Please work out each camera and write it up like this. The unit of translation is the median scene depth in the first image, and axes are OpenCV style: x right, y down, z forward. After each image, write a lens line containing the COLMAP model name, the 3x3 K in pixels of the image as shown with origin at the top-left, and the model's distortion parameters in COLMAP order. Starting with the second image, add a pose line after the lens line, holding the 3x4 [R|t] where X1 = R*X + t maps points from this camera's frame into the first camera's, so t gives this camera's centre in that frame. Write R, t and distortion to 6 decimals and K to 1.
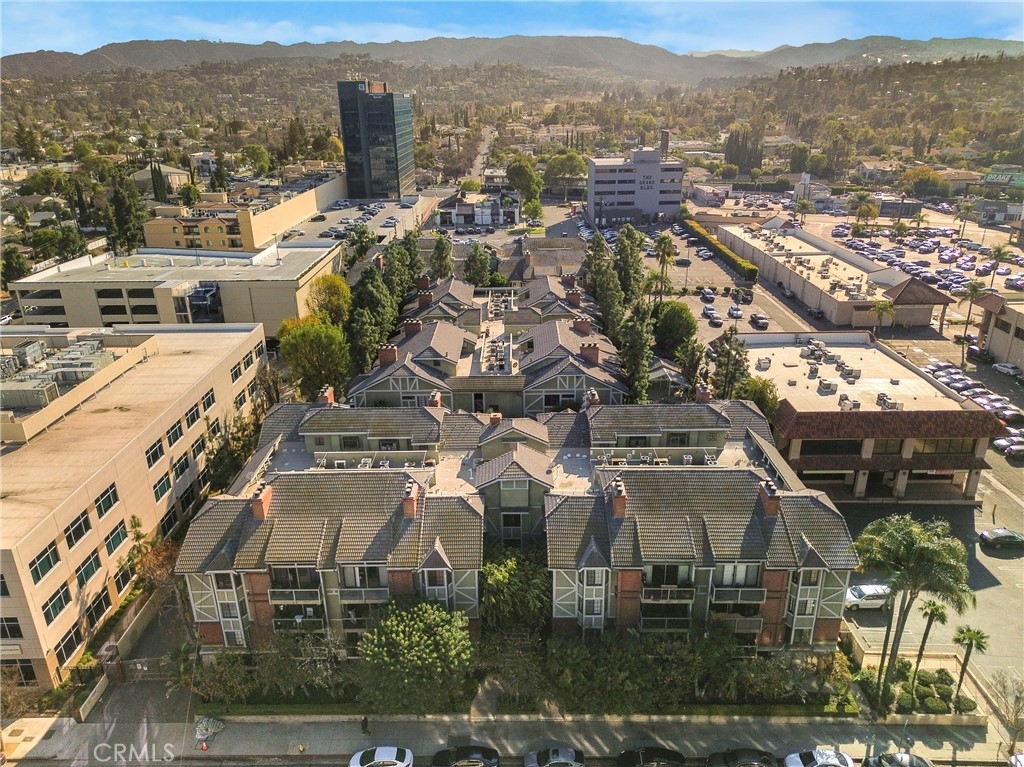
lens RADIAL K [[721.0, 0, 502.6], [0, 721.0, 376.3], [0, 0, 1]] dist [0.038380, -0.001150]
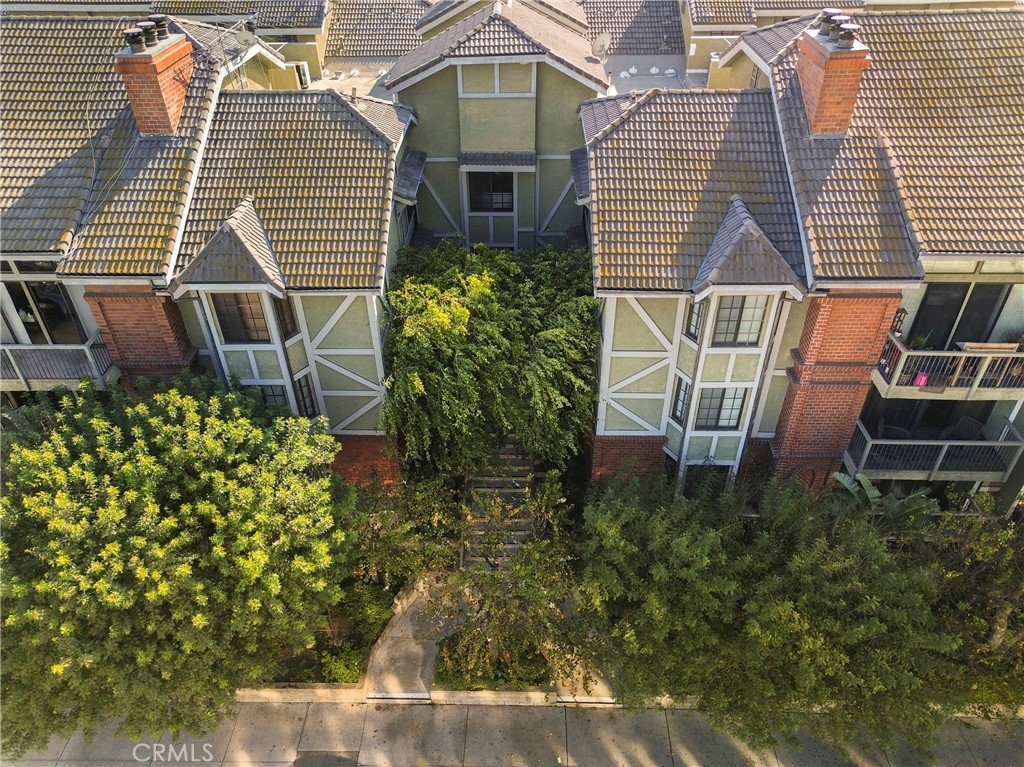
lens RADIAL K [[721.0, 0, 510.7], [0, 721.0, 382.5], [0, 0, 1]] dist [0.038380, -0.001150]
pose [[0.999954, 0.009030, 0.003177, 0.025913], [-0.009553, 0.962560, 0.270899, 0.216091], [-0.000612, -0.270917, 0.962602, 0.677754]]
